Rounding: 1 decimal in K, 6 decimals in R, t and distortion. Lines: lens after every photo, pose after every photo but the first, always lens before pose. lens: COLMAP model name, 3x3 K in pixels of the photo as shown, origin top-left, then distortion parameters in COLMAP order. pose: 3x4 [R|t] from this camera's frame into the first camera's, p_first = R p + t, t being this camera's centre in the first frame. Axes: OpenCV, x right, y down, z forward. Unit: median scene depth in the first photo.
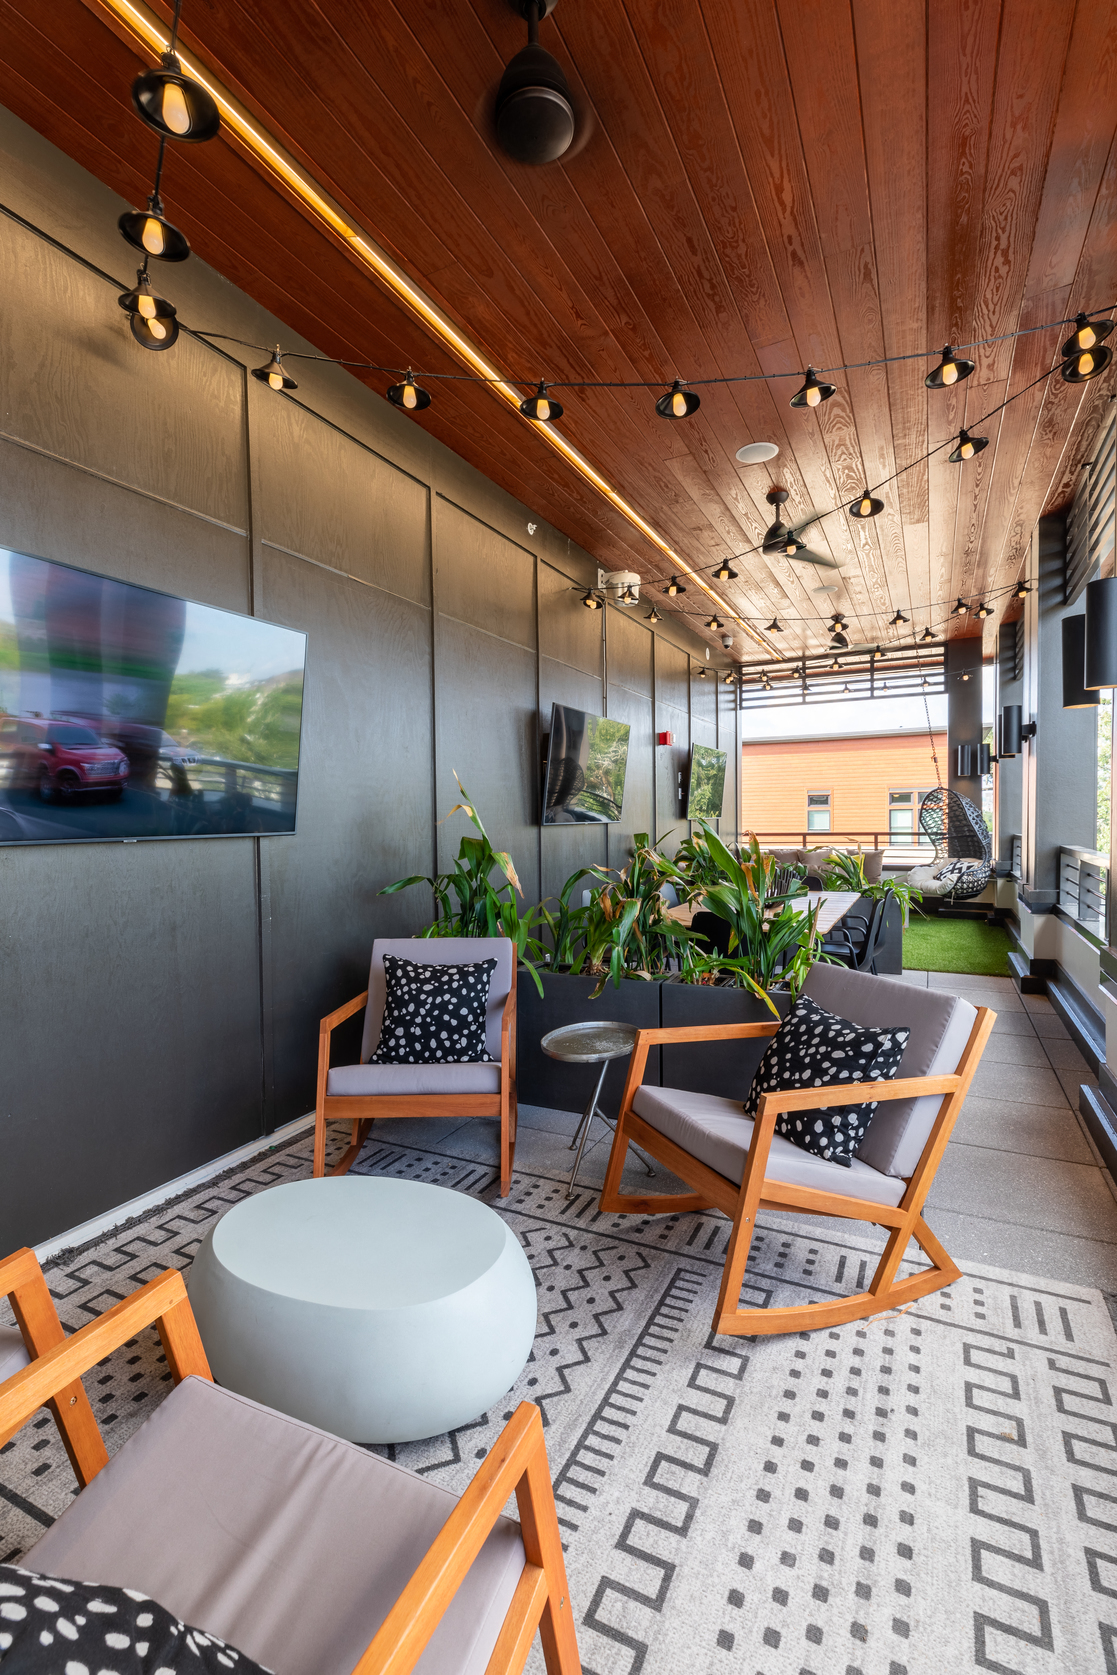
lens RADIAL K [[750.0, 0, 558.5], [0, 750.0, 837.5], [0, 0, 1]] dist [0.002425, 0.000806]
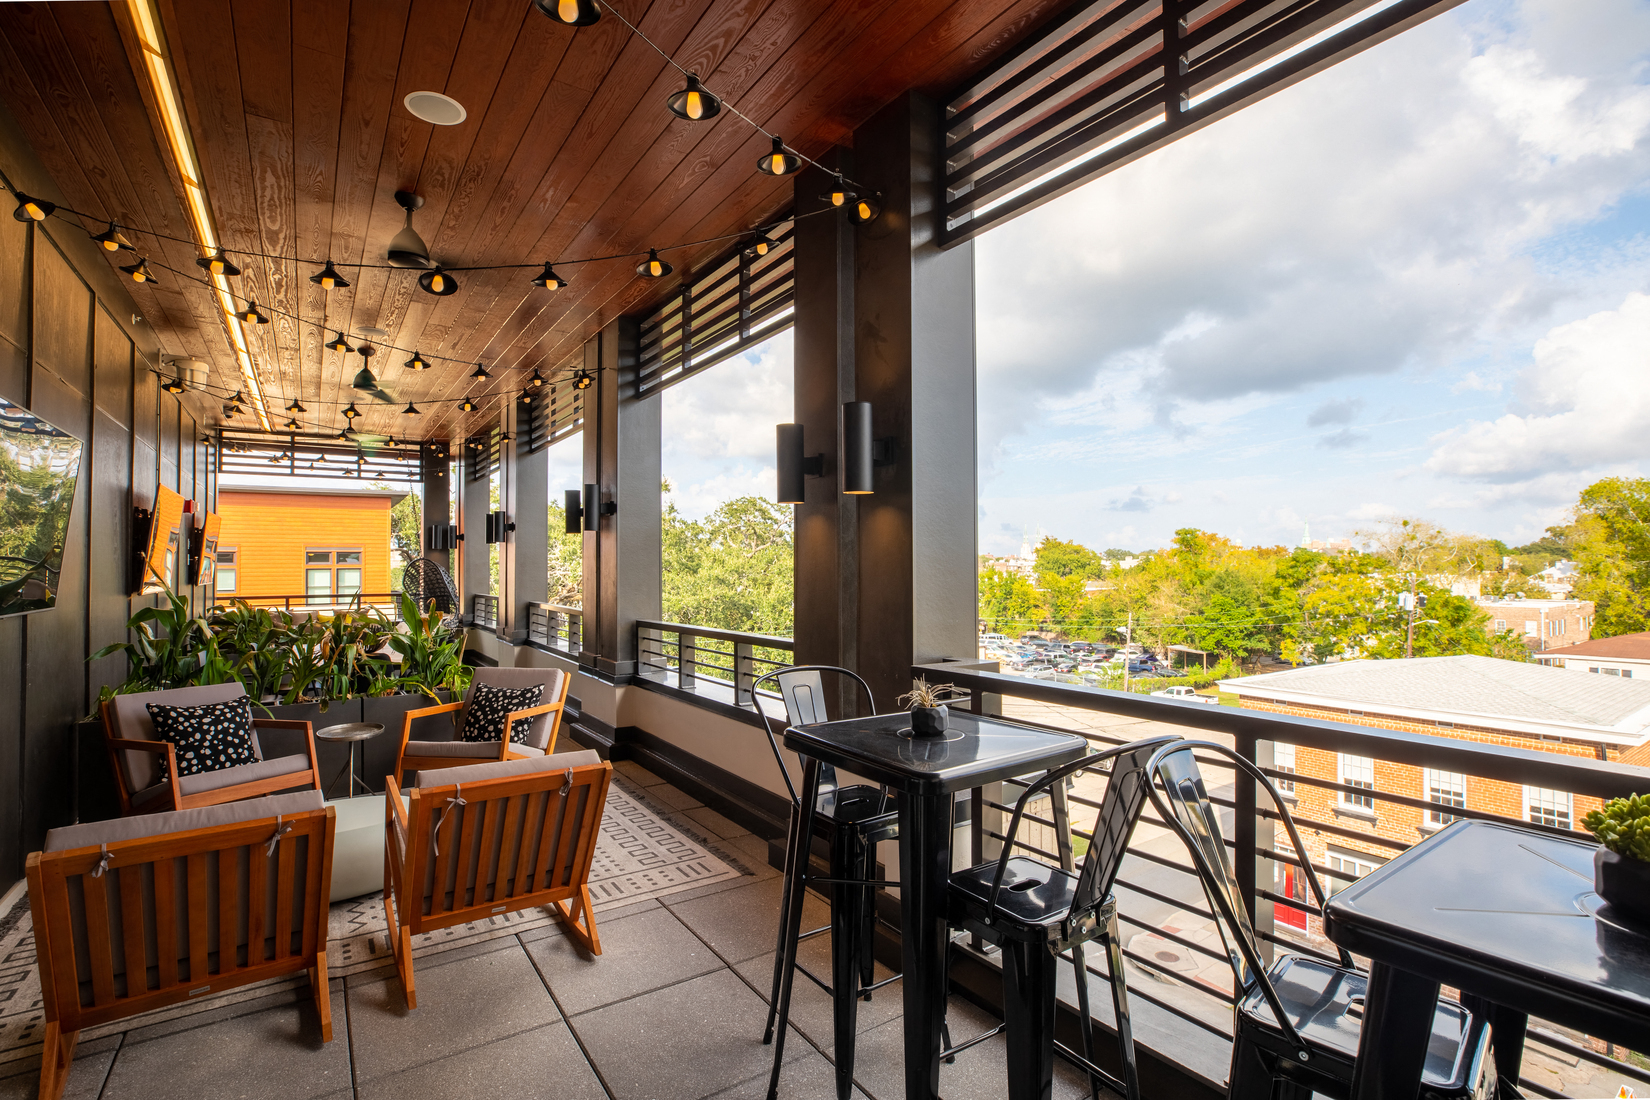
lens RADIAL K [[771.7, 0, 826.5], [0, 771.7, 560.0], [0, 0, 1]] dist [-0.026009, 0.000083]
pose [[0.488024, 0.018684, 0.872630, -0.296624], [0.020685, 0.999242, -0.032963, -0.006884], [-0.872585, 0.034137, 0.487268, -0.230516]]
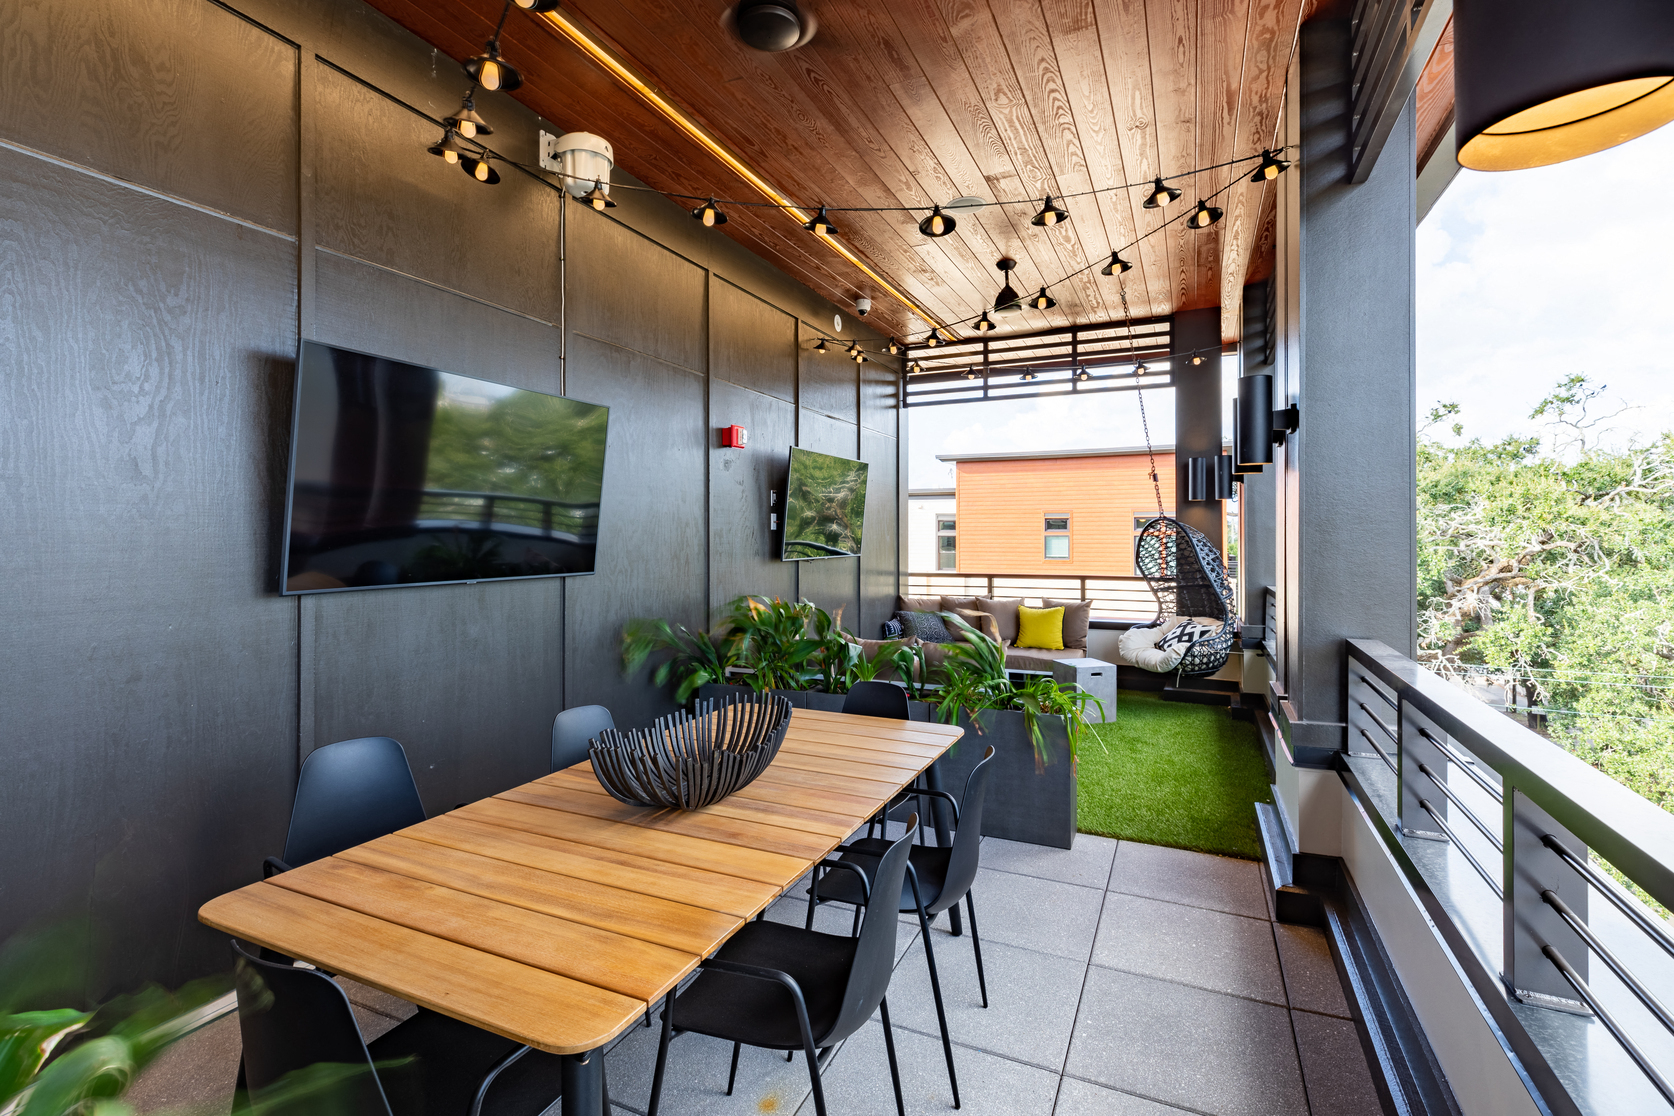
lens RADIAL K [[764.7, 0, 838.6], [0, 764.7, 527.2], [0, 0, 1]] dist [0.001586, 0.000343]
pose [[0.999502, 0.011329, 0.029461, 0.194085], [-0.010206, 0.999226, -0.037984, -0.027946], [-0.029869, 0.037664, 0.998844, 0.309977]]
